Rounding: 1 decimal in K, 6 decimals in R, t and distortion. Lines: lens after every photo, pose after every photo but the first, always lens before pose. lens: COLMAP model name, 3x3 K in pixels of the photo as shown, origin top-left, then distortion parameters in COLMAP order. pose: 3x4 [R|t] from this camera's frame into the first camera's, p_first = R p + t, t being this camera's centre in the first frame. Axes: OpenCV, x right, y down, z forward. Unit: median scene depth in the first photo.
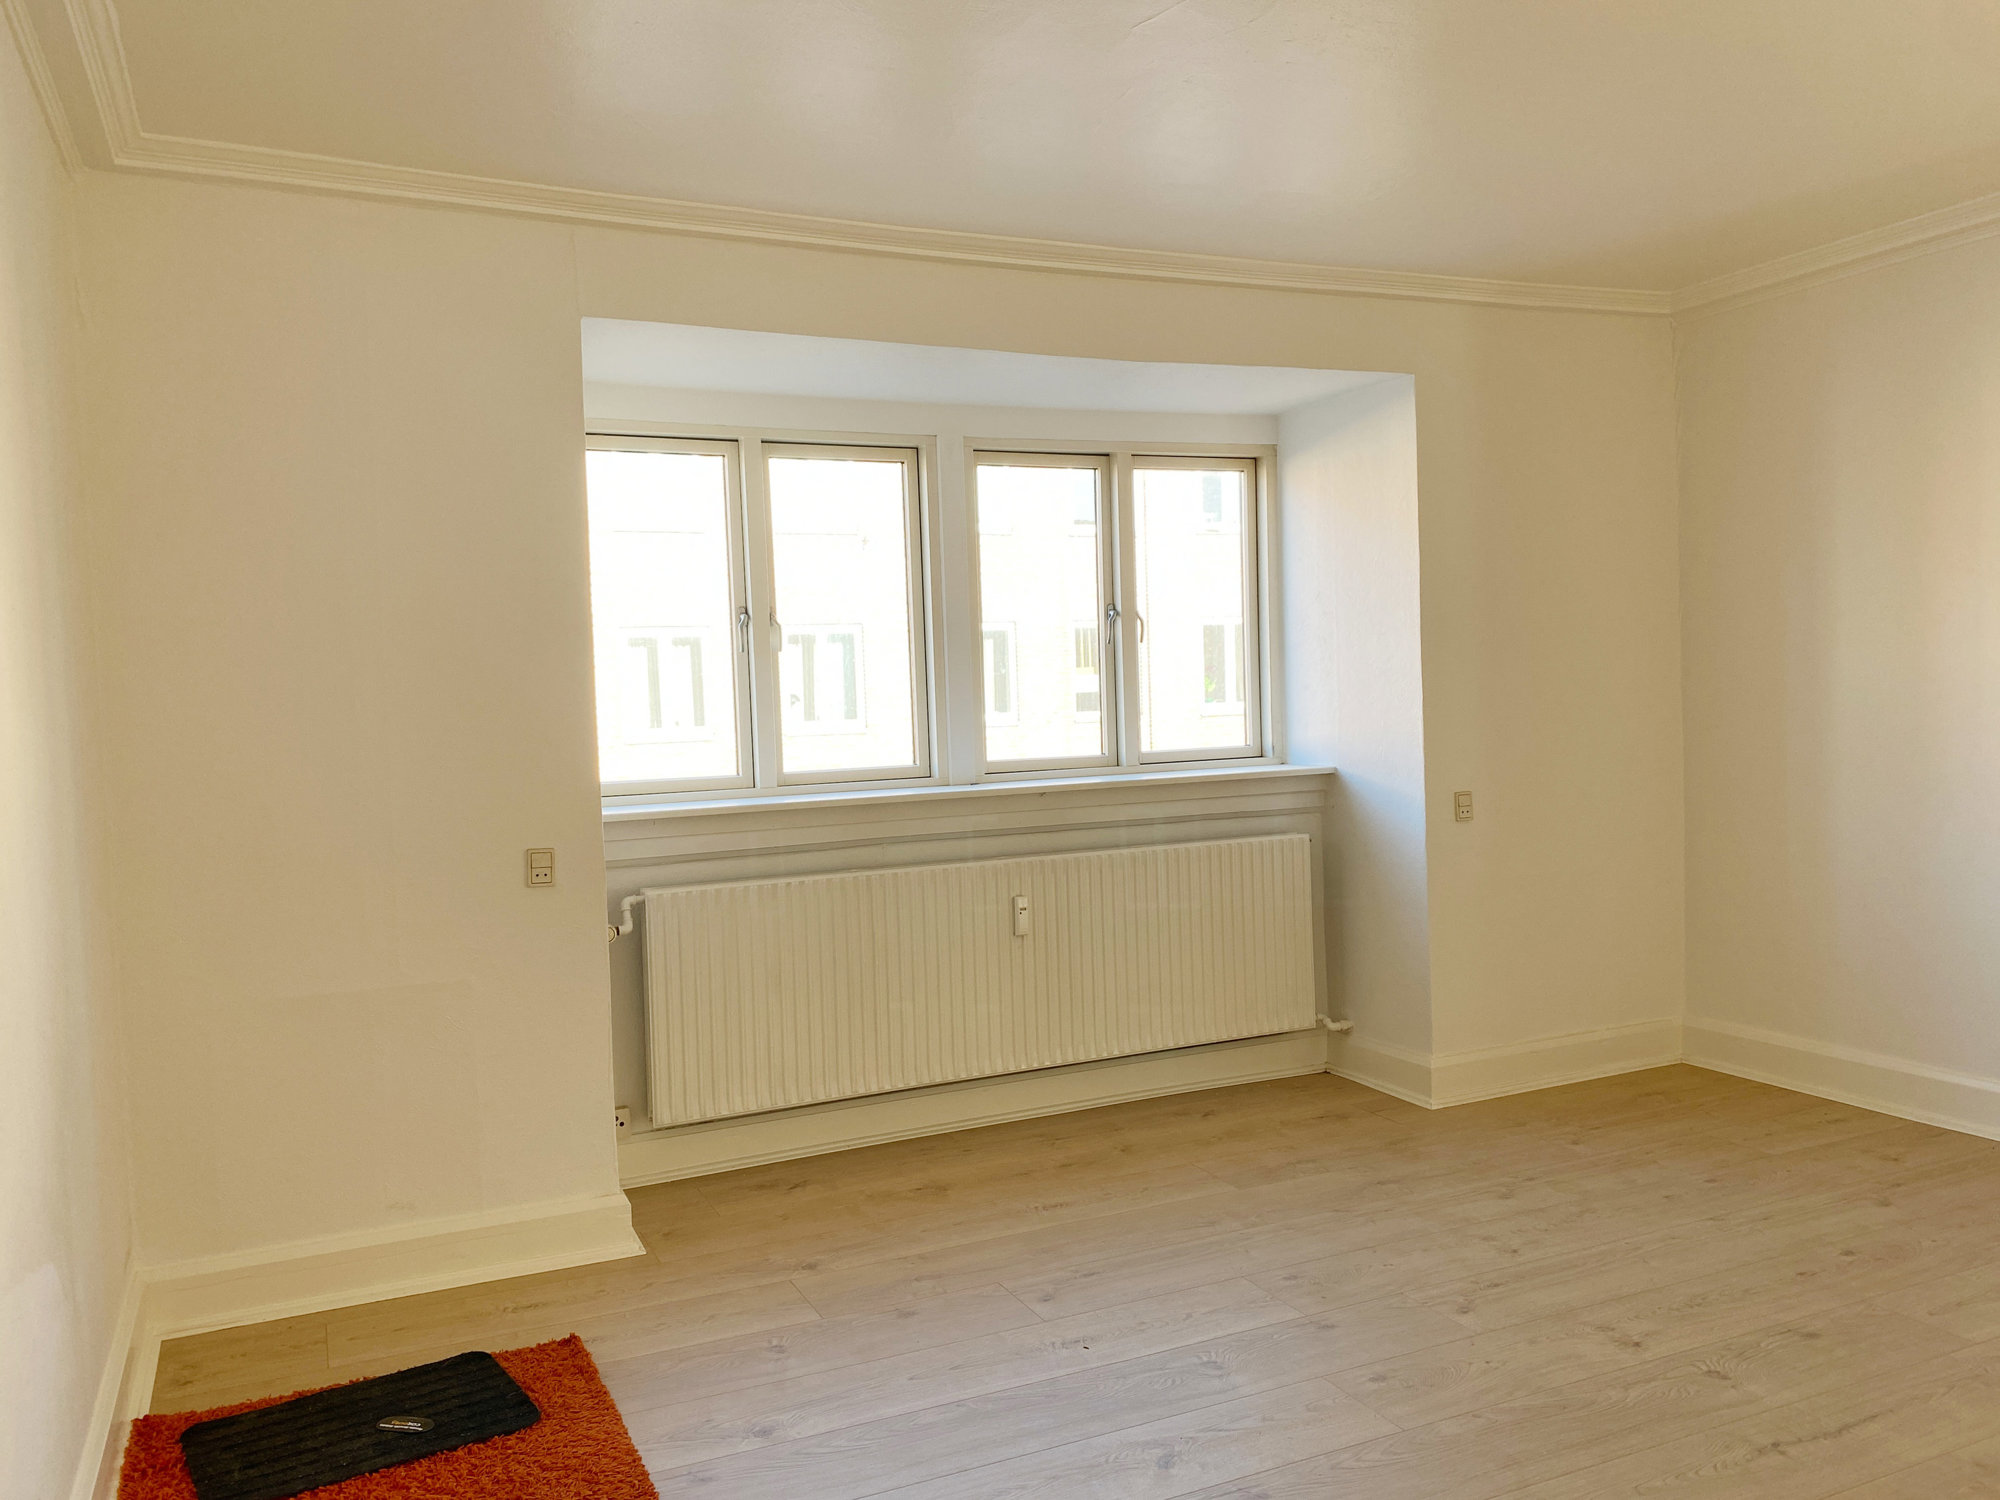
lens RADIAL K [[1519.4, 0, 1000.0], [0, 1519.4, 750.0], [0, 0, 1]] dist [0.033152, -0.002167]
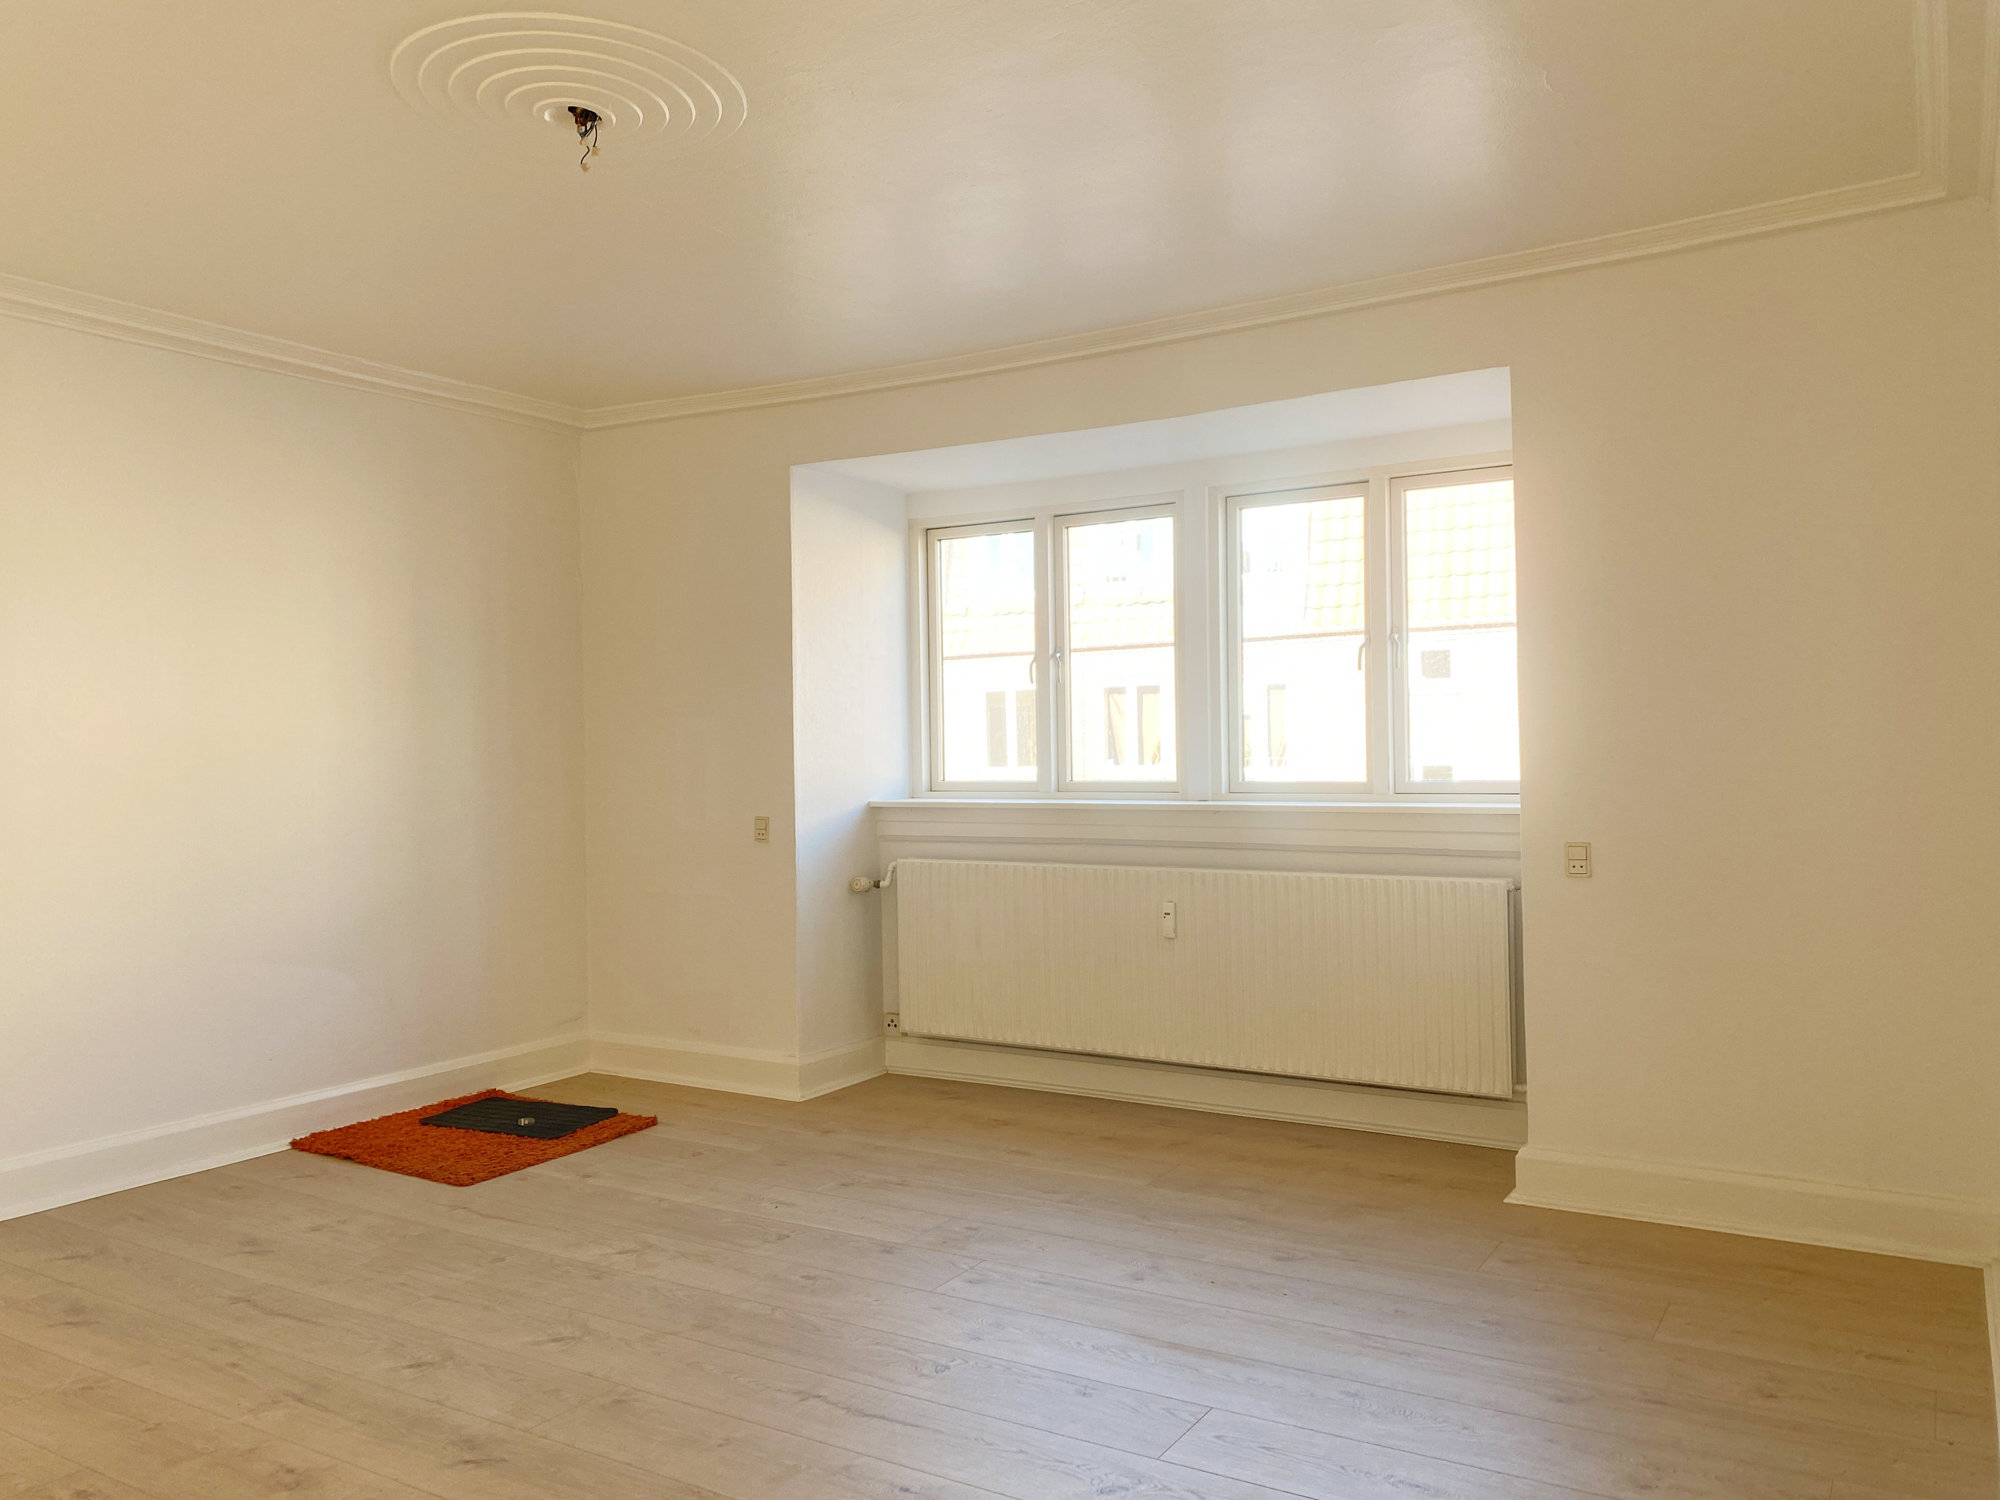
lens RADIAL K [[1519.4, 0, 1000.0], [0, 1519.4, 750.0], [0, 0, 1]] dist [0.033152, -0.002167]
pose [[0.559368, 0.029172, -0.828406, 0.922387], [-0.035532, 0.999306, 0.011198, -0.024441], [0.828157, 0.023171, 0.560017, 0.292055]]
